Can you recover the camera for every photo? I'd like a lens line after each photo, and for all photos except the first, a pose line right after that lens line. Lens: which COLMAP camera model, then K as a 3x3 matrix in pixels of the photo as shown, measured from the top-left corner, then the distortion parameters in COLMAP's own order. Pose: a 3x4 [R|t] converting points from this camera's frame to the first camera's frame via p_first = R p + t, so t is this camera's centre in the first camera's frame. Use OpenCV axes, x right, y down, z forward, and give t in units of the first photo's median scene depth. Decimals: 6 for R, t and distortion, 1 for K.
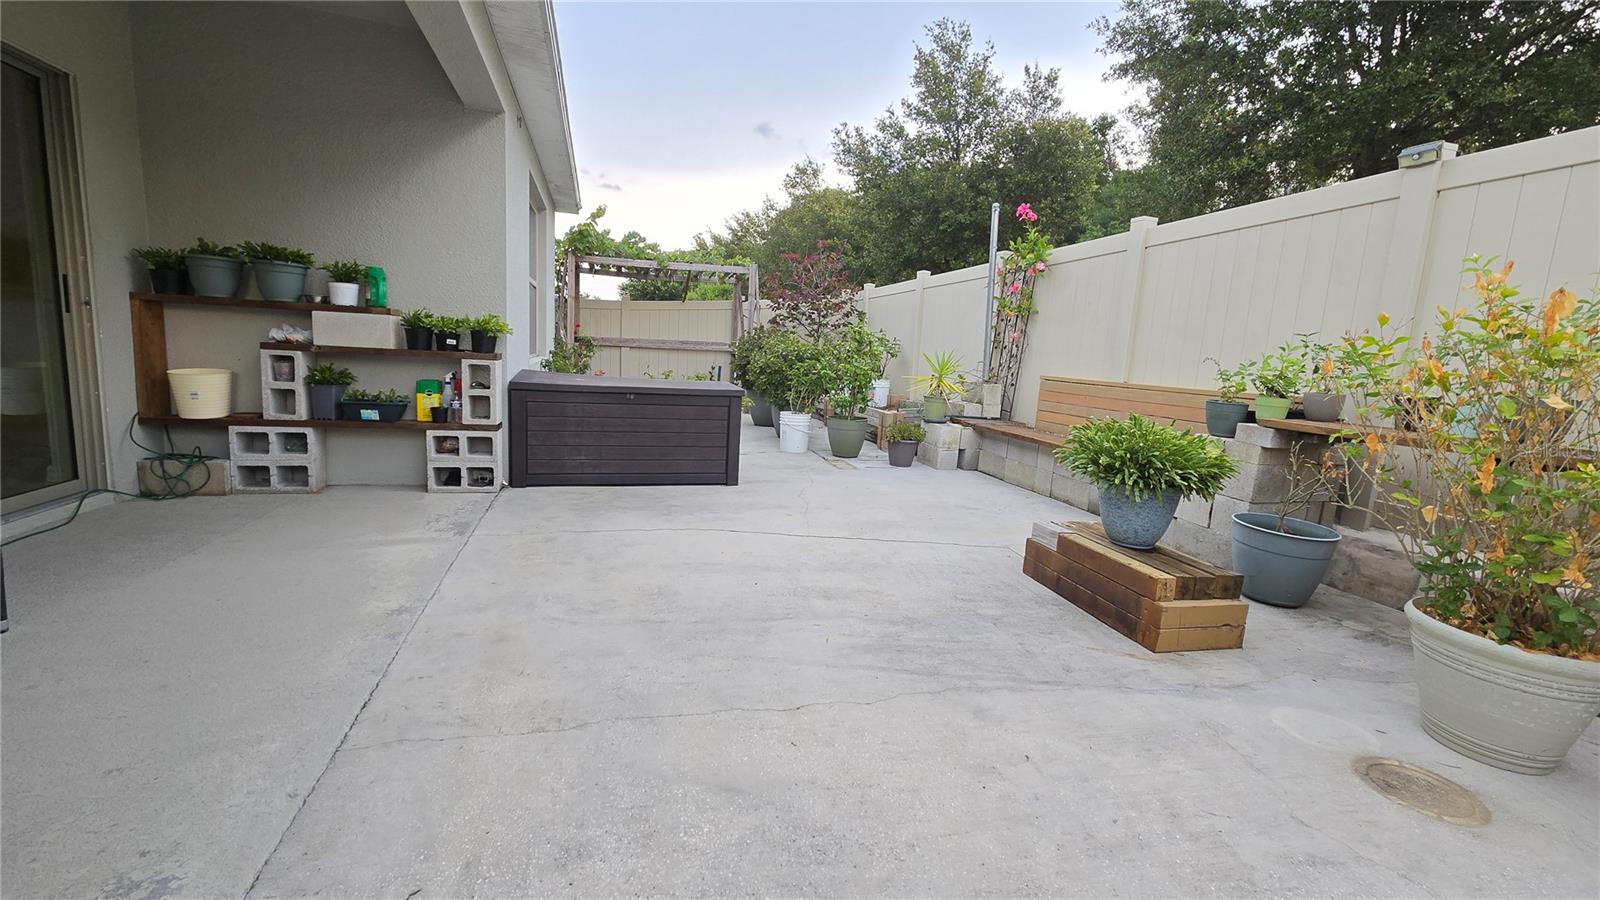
lens RADIAL K [[657.2, 0, 792.8], [0, 657.2, 441.9], [0, 0, 1]] dist [0.007028, -0.000030]
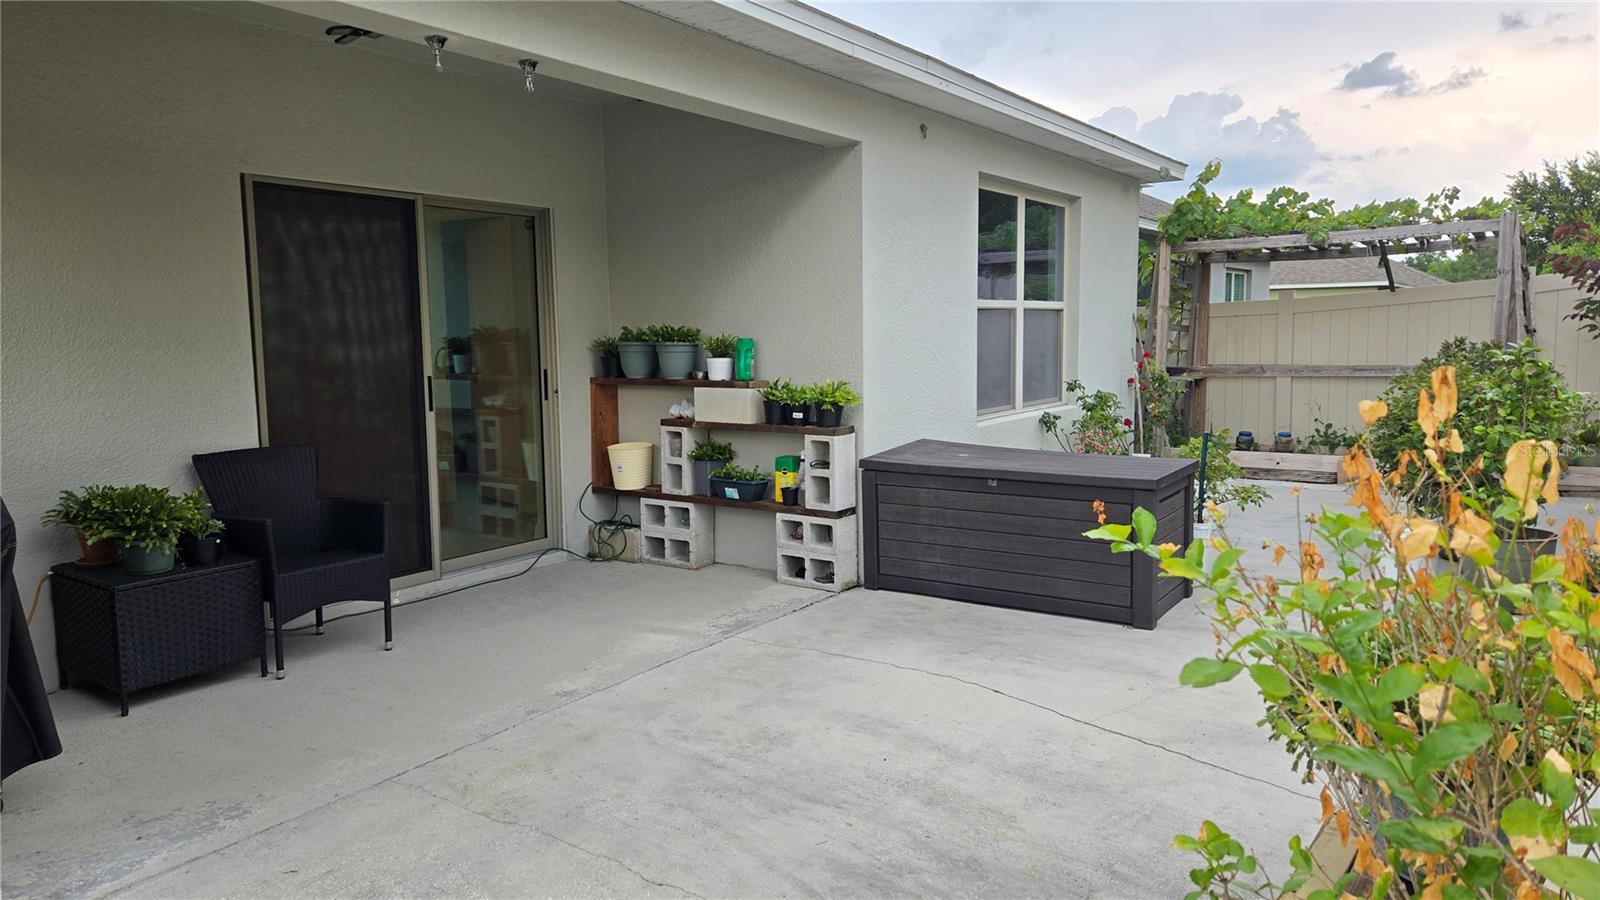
lens RADIAL K [[1073.9, 0, 800.0], [0, 1073.9, 450.0], [0, 0, 1]] dist [0.051220, -0.003269]
pose [[0.635156, 0.025416, -0.771966, 0.630914], [-0.061401, 0.997957, -0.017663, -0.084423], [0.769940, 0.058618, 0.635419, 0.091993]]
